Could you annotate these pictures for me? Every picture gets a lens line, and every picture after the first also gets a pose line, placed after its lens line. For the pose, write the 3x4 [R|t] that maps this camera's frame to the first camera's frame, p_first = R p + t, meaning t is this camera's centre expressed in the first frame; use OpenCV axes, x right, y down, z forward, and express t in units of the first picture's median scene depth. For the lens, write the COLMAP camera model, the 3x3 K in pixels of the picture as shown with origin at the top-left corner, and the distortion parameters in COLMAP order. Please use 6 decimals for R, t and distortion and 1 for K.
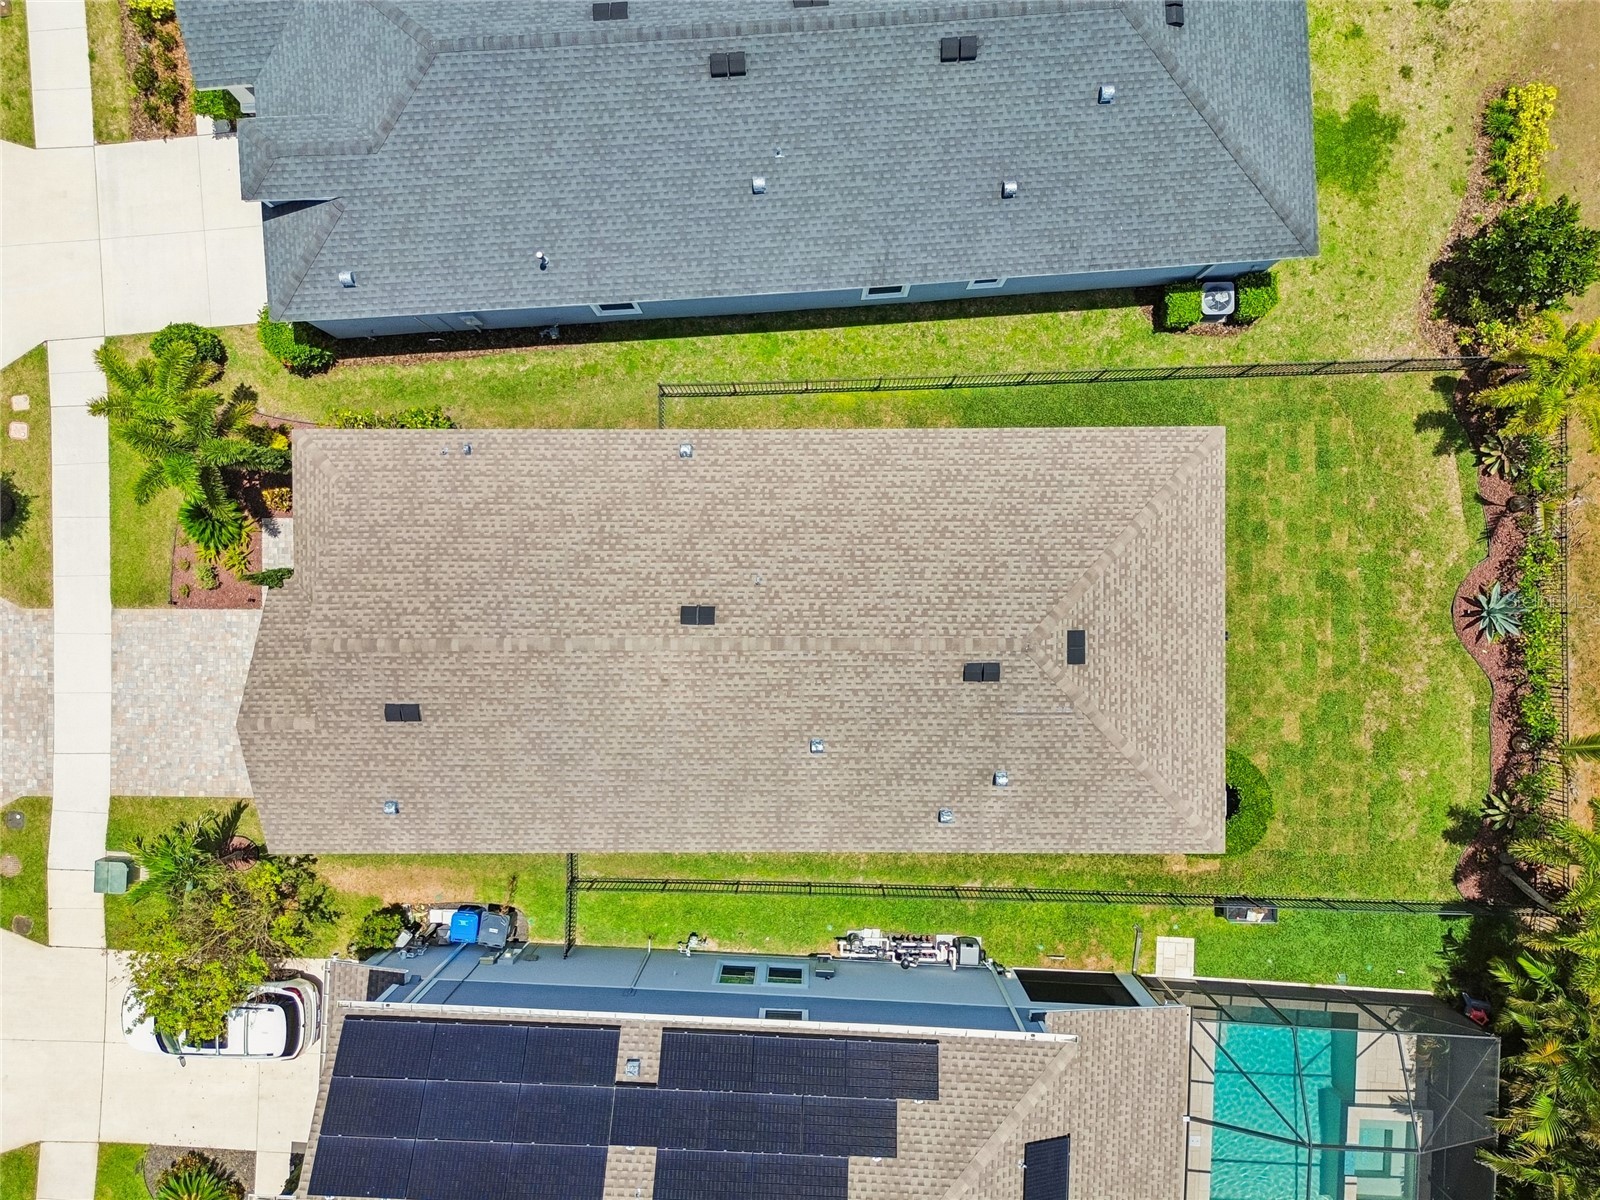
lens RADIAL K [[1148.4, 0, 801.1], [0, 1148.4, 599.4], [0, 0, 1]] dist [0.056800, -0.052485]
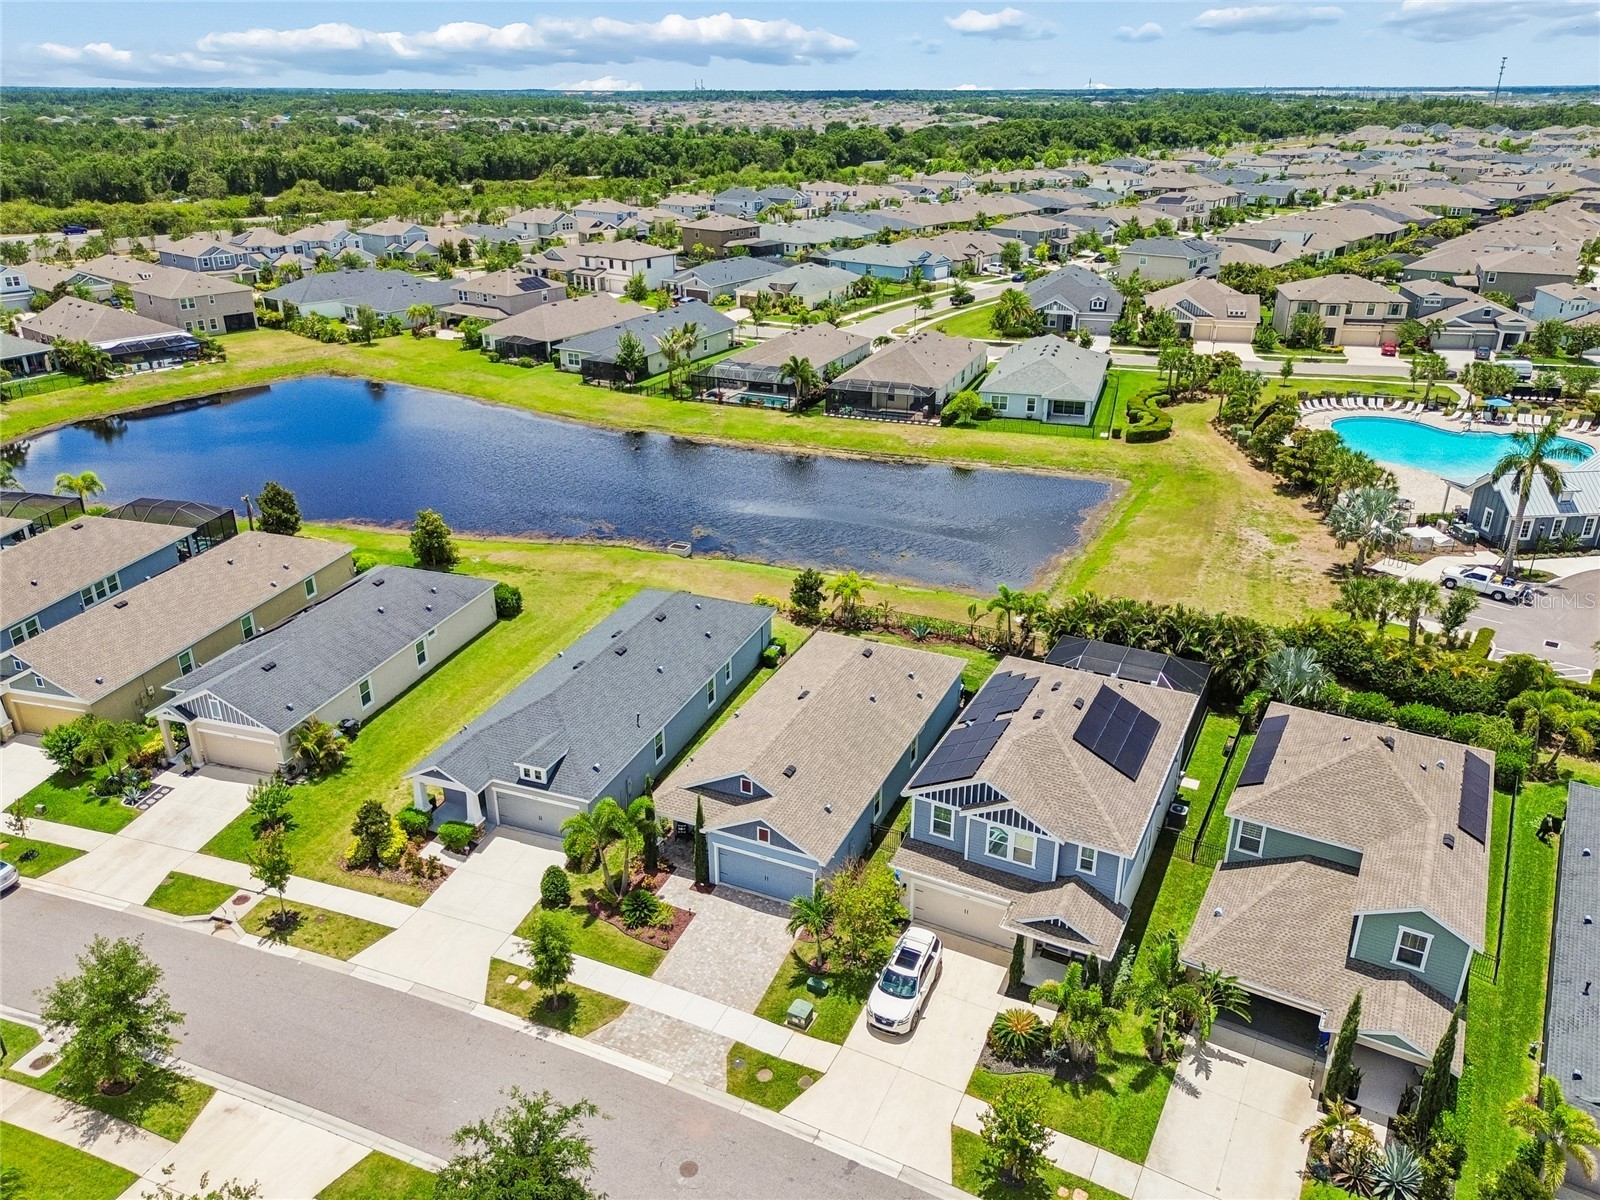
lens RADIAL K [[1148.4, 0, 801.1], [0, 1148.4, 599.4], [0, 0, 1]] dist [0.056800, -0.052485]
pose [[0.408488, -0.354814, 0.840978, -1.748592], [0.912728, 0.166991, -0.372884, 0.746433], [-0.008131, 0.919903, 0.392062, -0.132151]]
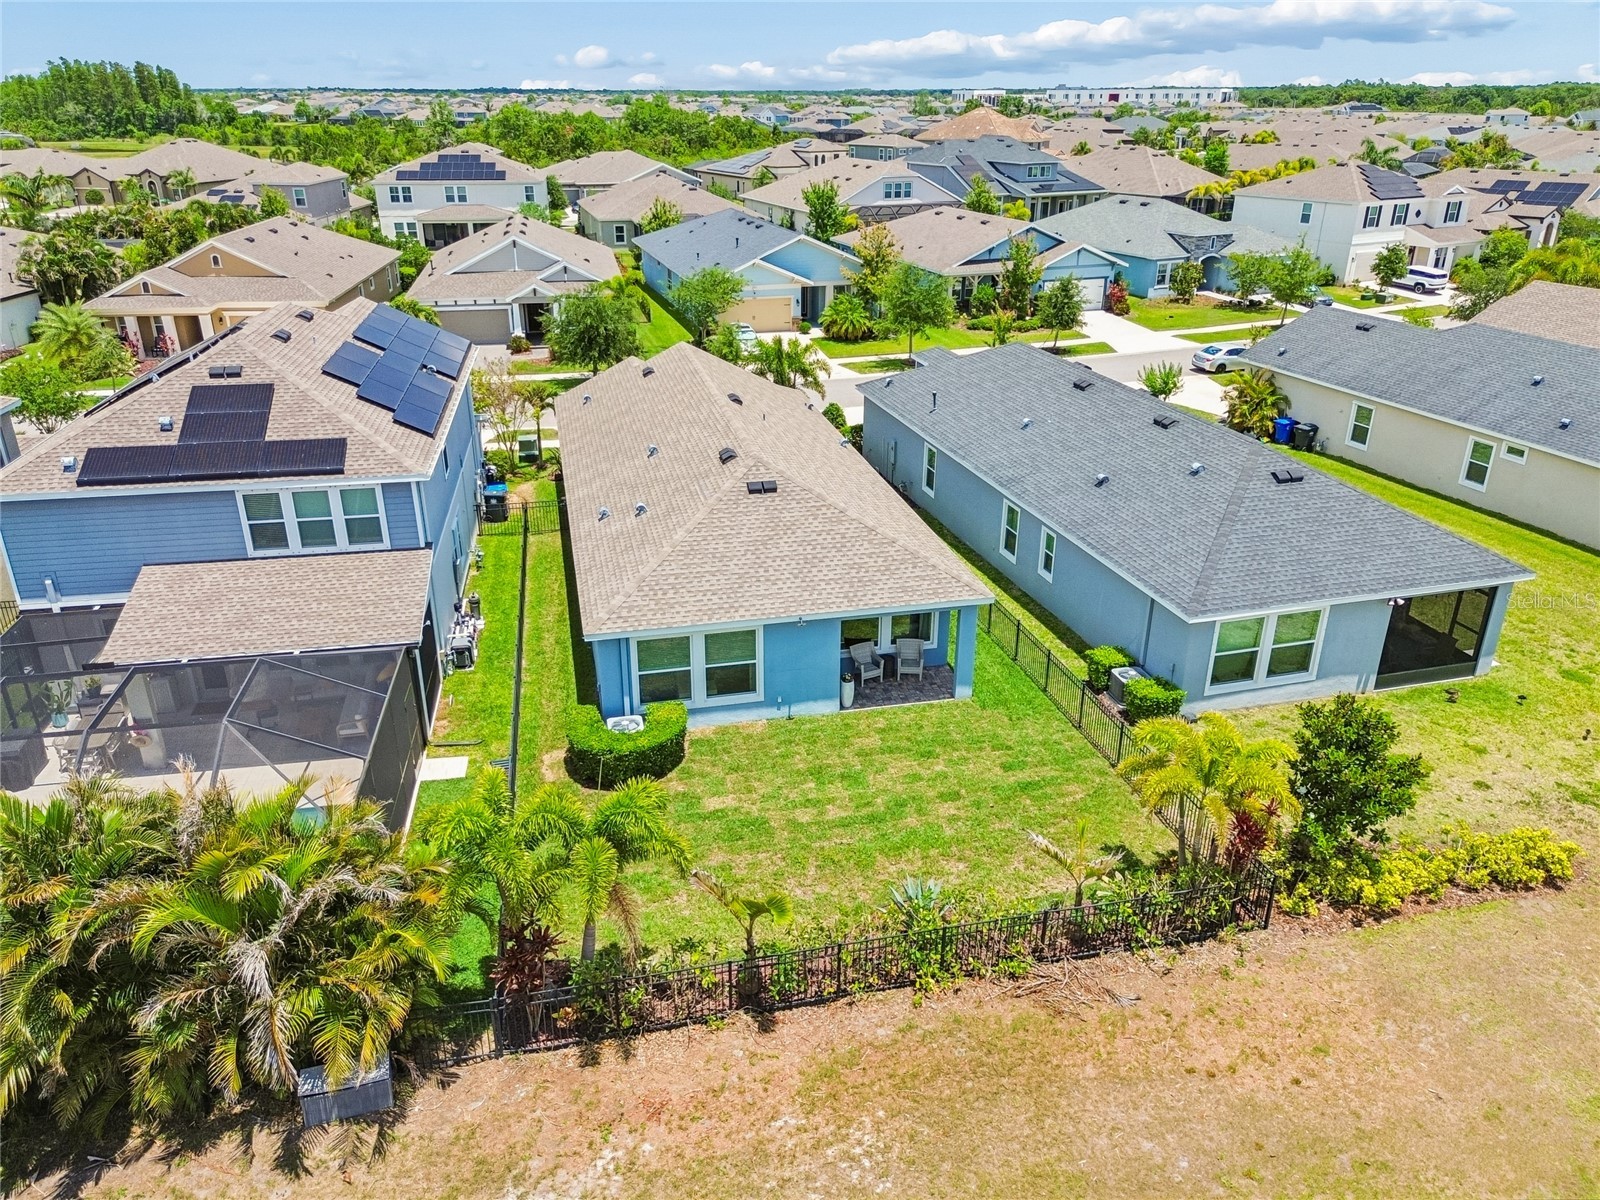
lens RADIAL K [[1139.5, 0, 799.2], [0, 1139.5, 601.7], [0, 0, 1]] dist [0.057338, -0.053698]
pose [[0.215535, 0.409851, -0.886322, 1.121744], [-0.976491, 0.087506, -0.196997, 0.206483], [-0.003181, 0.907946, 0.419076, 0.514840]]
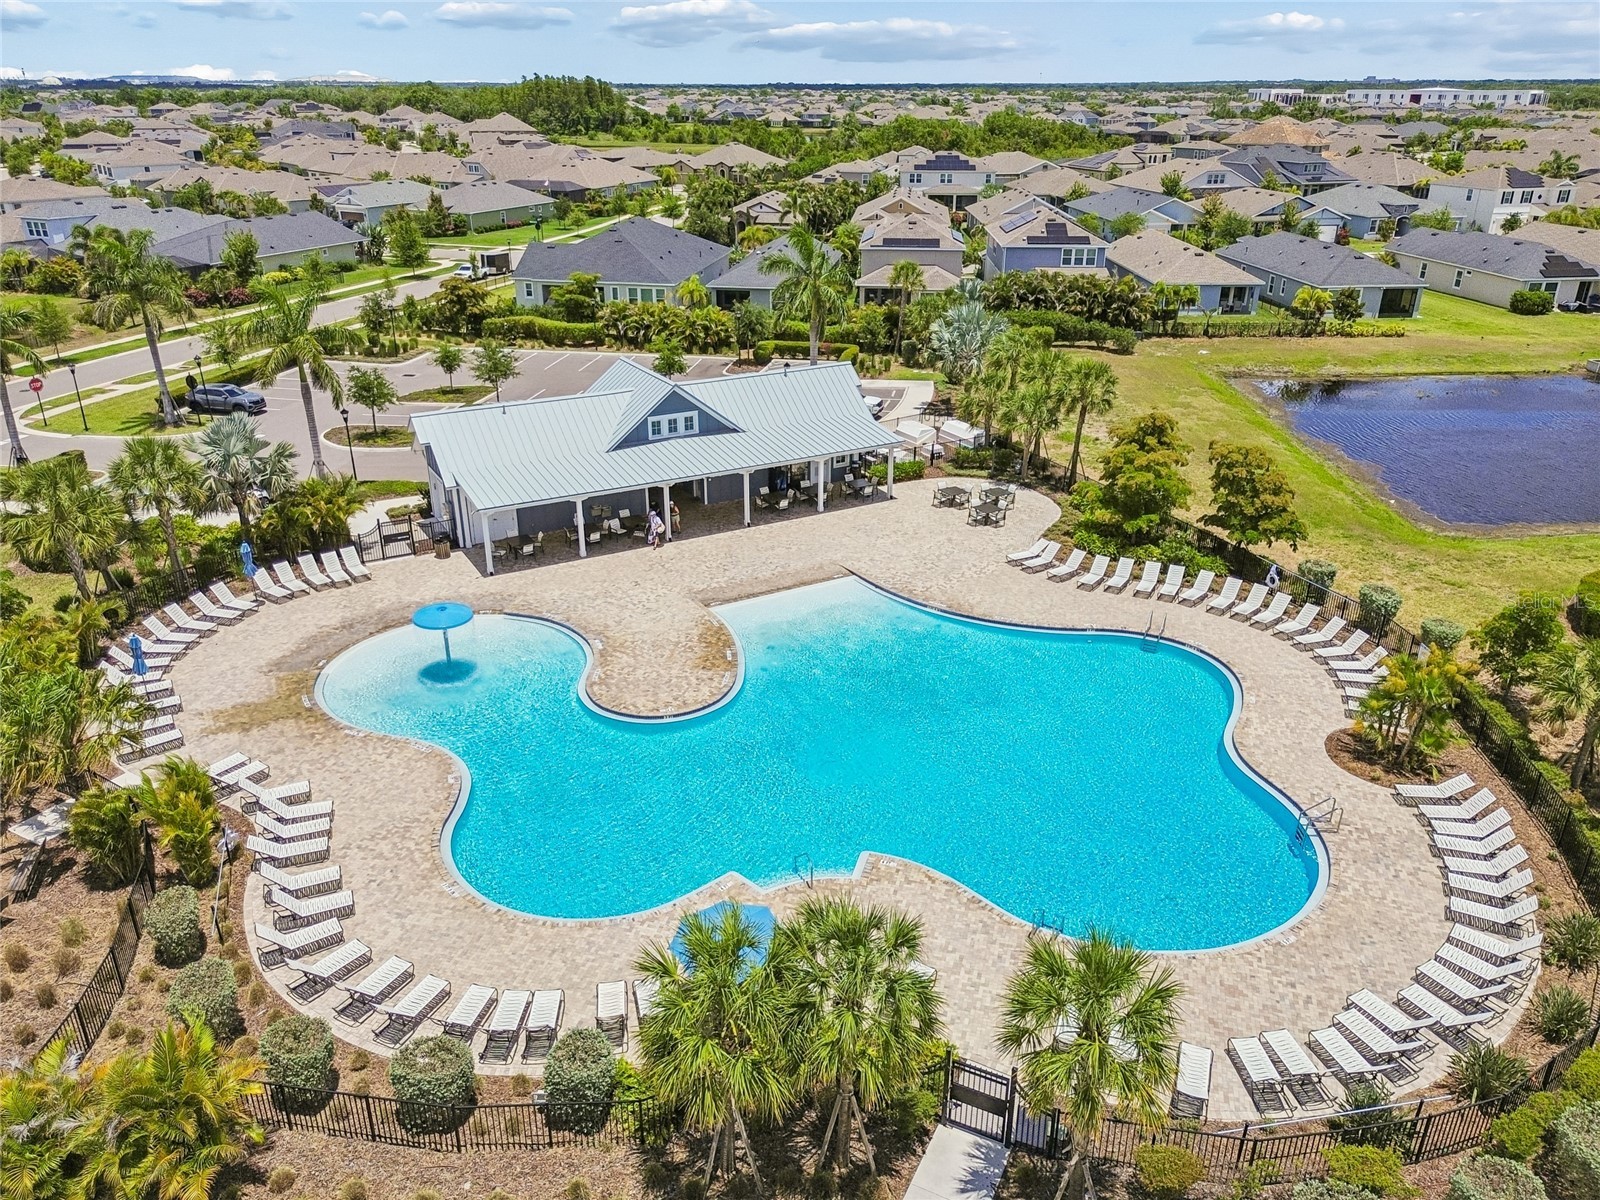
lens RADIAL K [[1120.7, 0, 808.9], [0, 1120.7, 599.5], [0, 0, 1]] dist [0.055546, -0.051811]
pose [[0.000571, 0.427181, -0.904166, 3.837454], [-0.999999, -0.000784, -0.001002, 1.252456], [-0.001137, 0.904166, 0.427180, 0.306688]]
